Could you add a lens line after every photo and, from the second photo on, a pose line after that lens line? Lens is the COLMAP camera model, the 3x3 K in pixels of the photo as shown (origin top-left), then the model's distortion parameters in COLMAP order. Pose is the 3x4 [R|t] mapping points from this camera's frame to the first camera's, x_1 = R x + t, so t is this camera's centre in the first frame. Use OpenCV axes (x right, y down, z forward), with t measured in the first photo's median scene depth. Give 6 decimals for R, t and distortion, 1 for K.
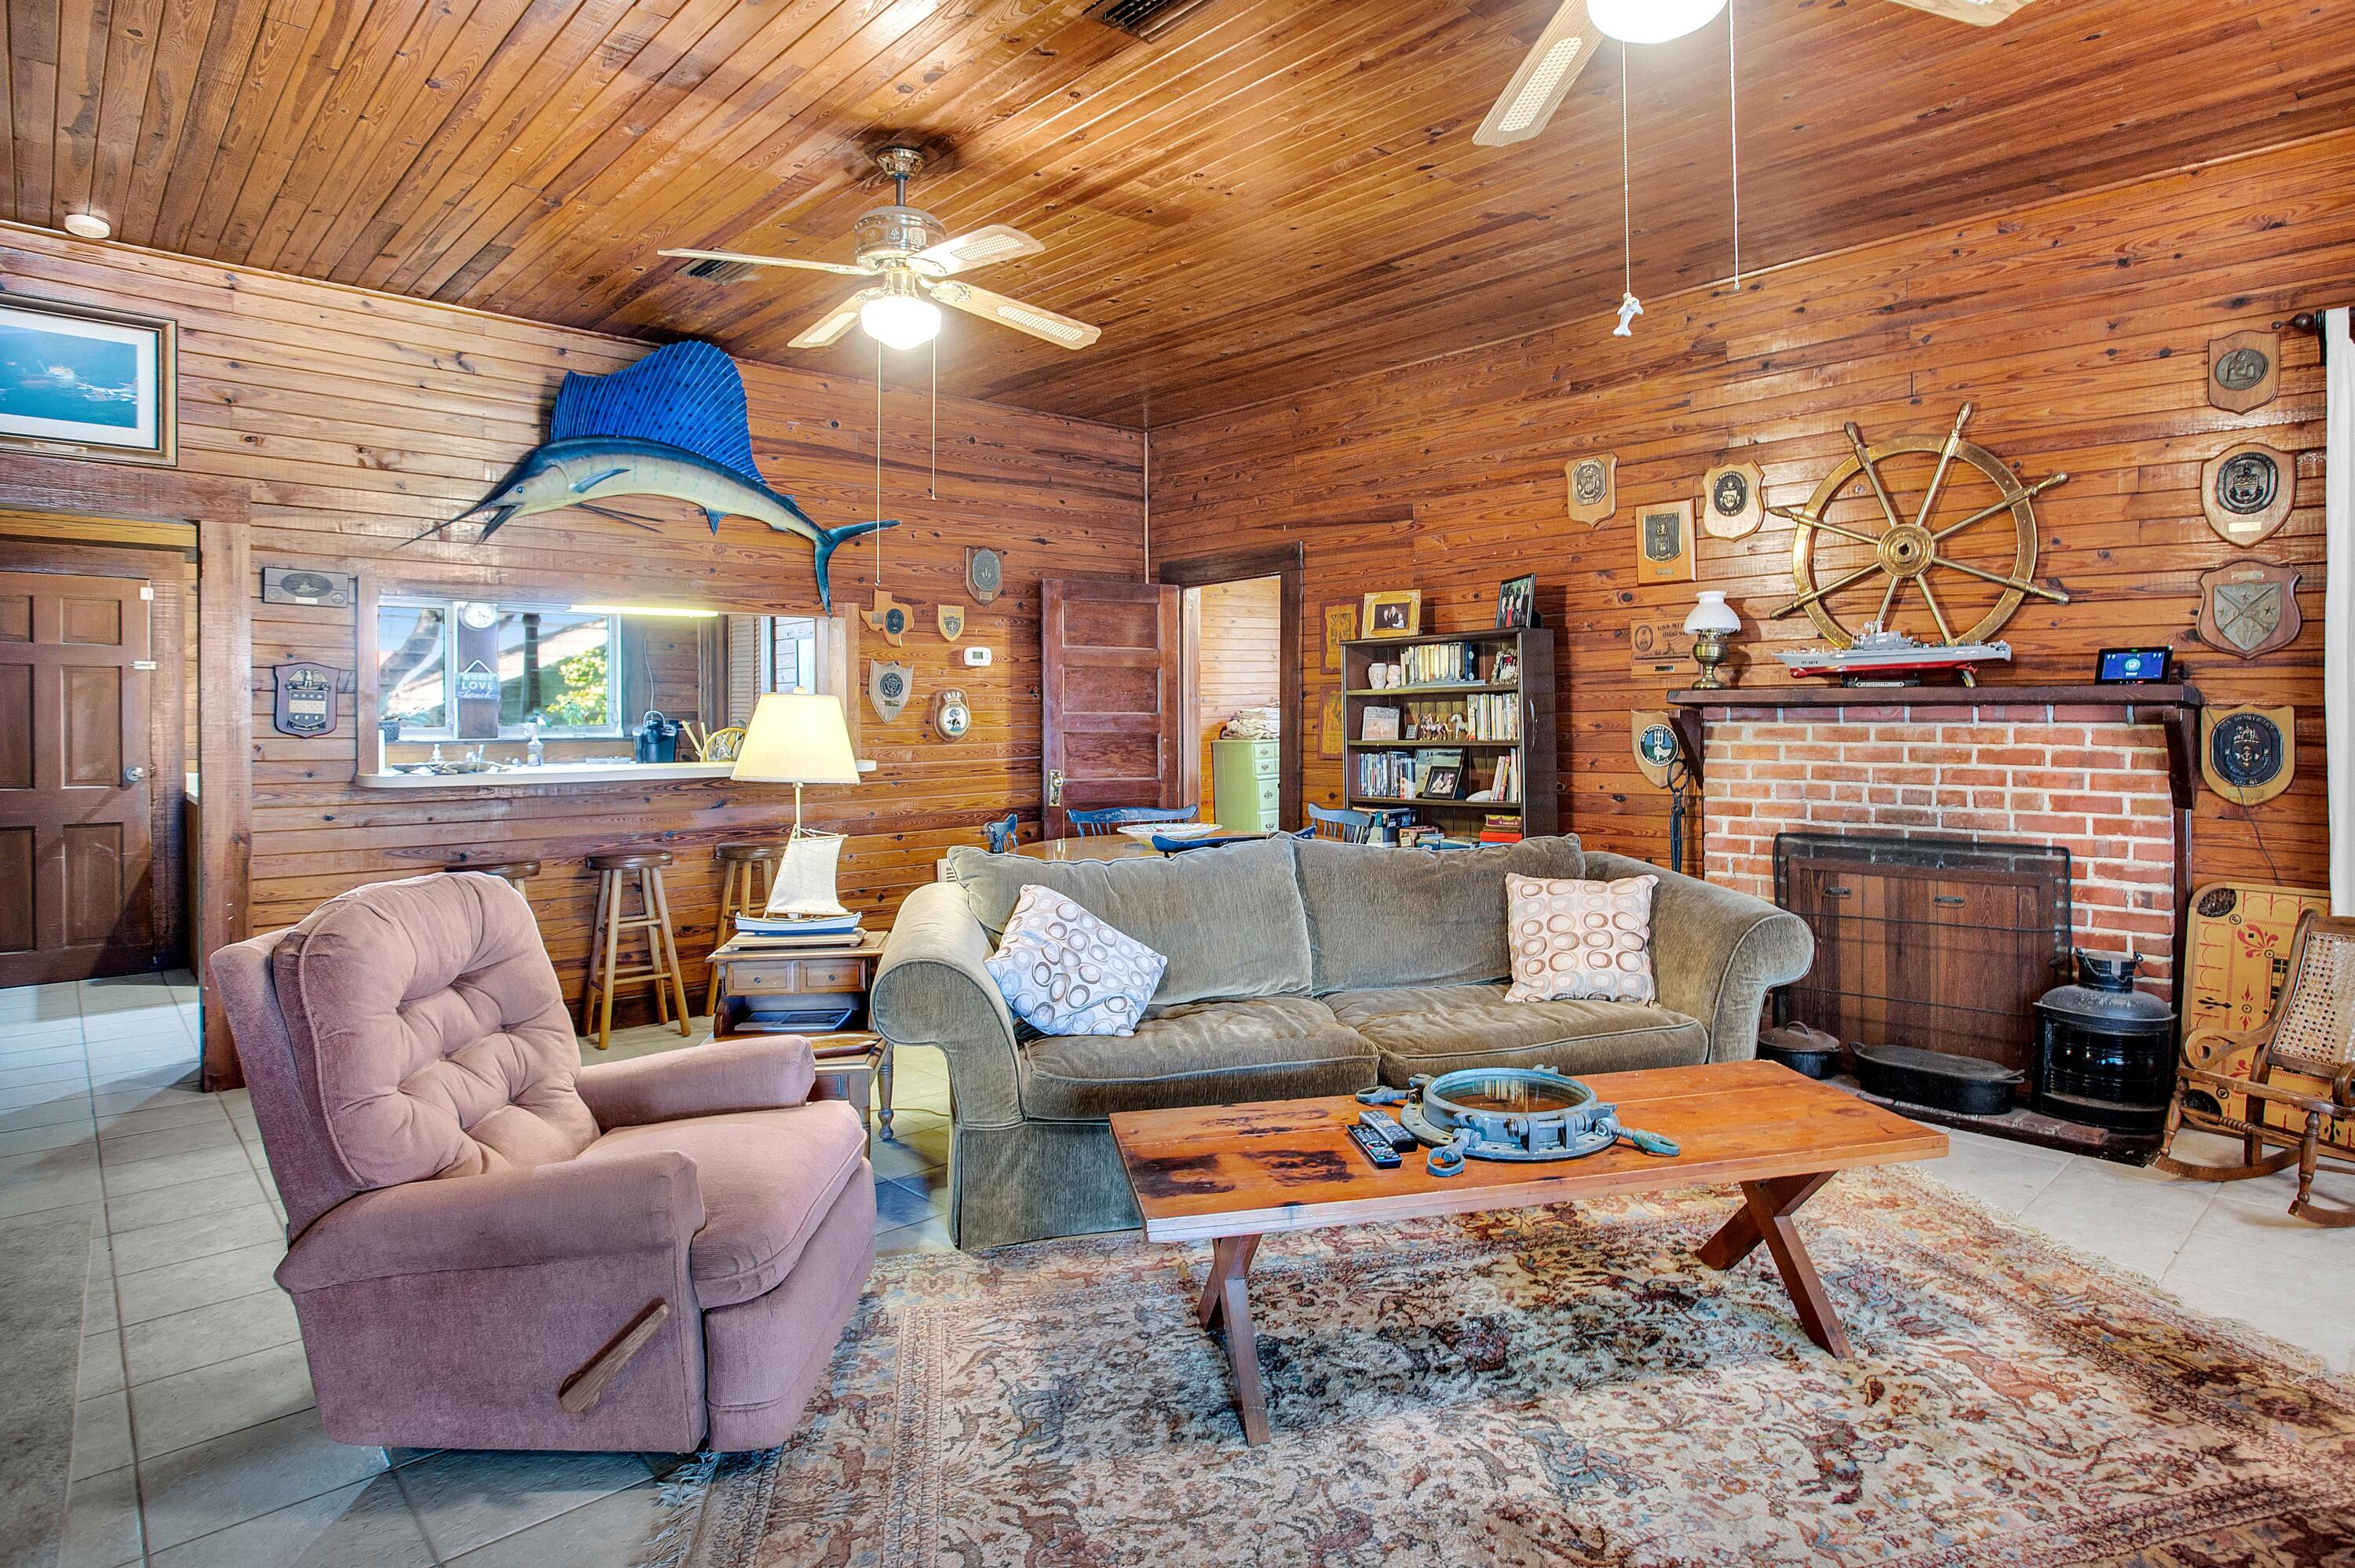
lens RADIAL K [[1267.9, 0, 1235.9], [0, 1267.9, 731.5], [0, 0, 1]] dist [-0.062139, 0.022058]
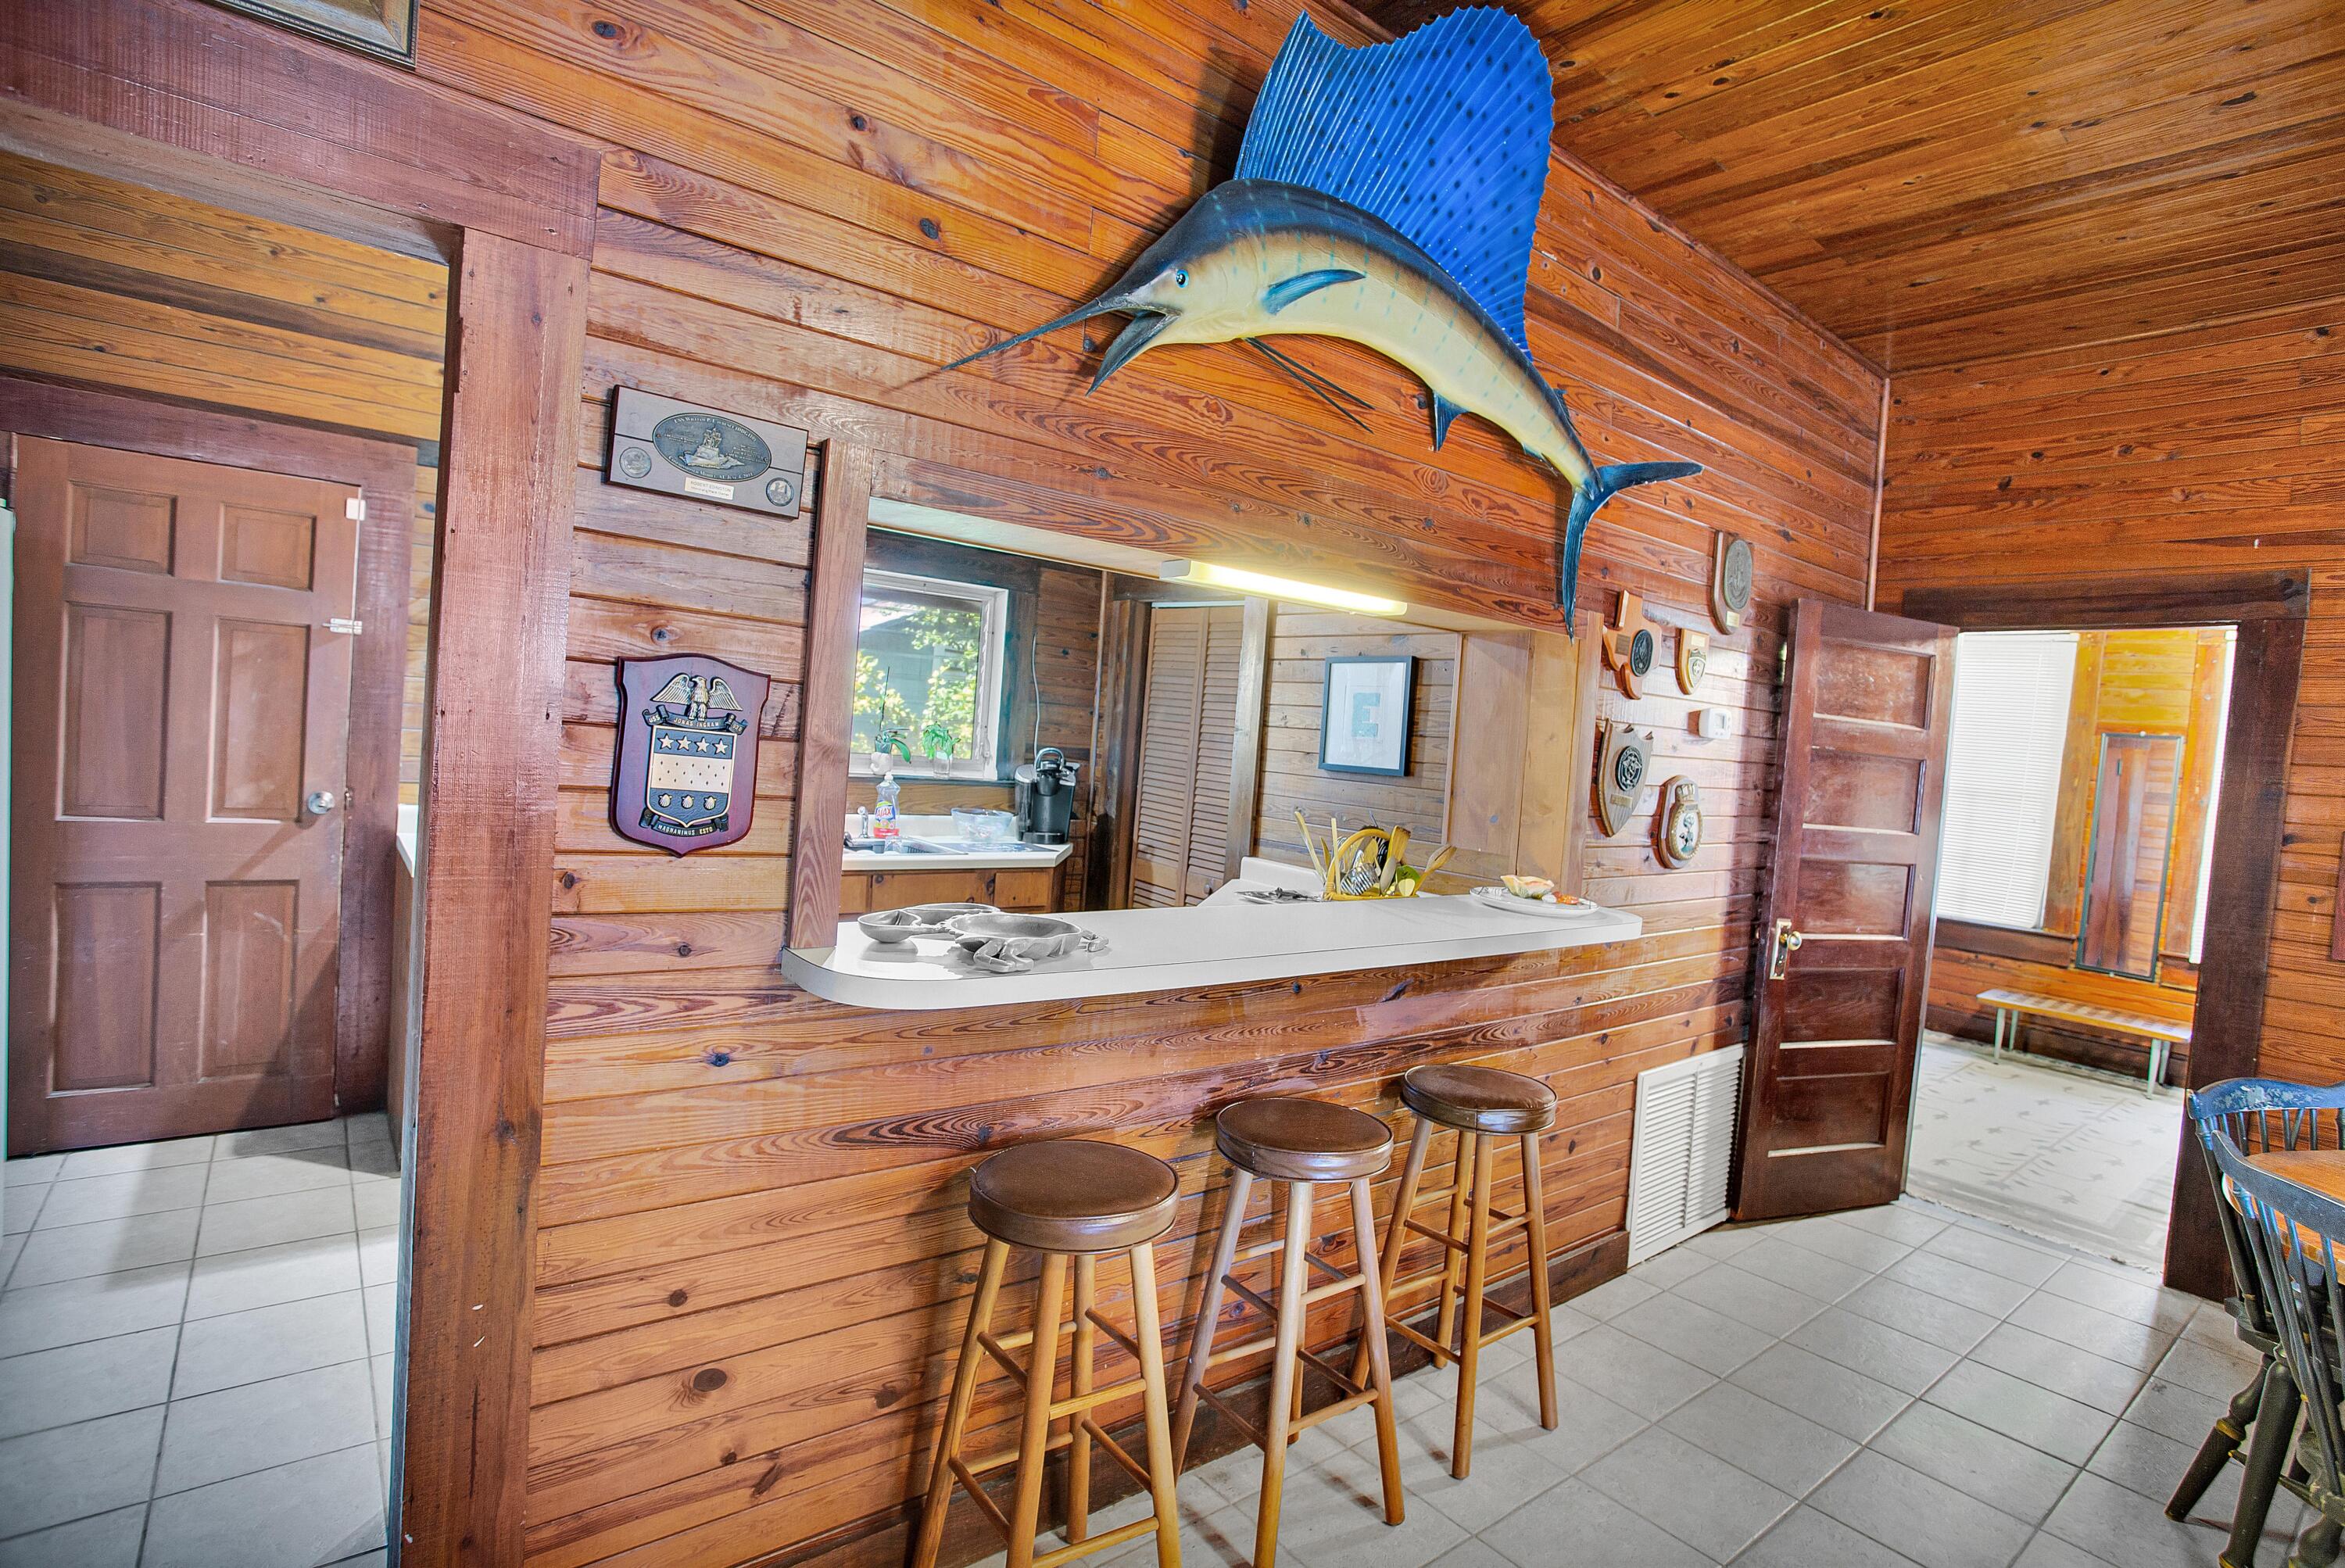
lens RADIAL K [[1178.1, 0, 1194.3], [0, 1178.1, 798.5], [0, 0, 1]] dist [-0.072786, 0.028150]
pose [[0.990601, 0.089296, -0.103615, -0.426002], [-0.085297, 0.995453, 0.042409, -0.030533], [0.106931, -0.033172, 0.993713, 0.500987]]
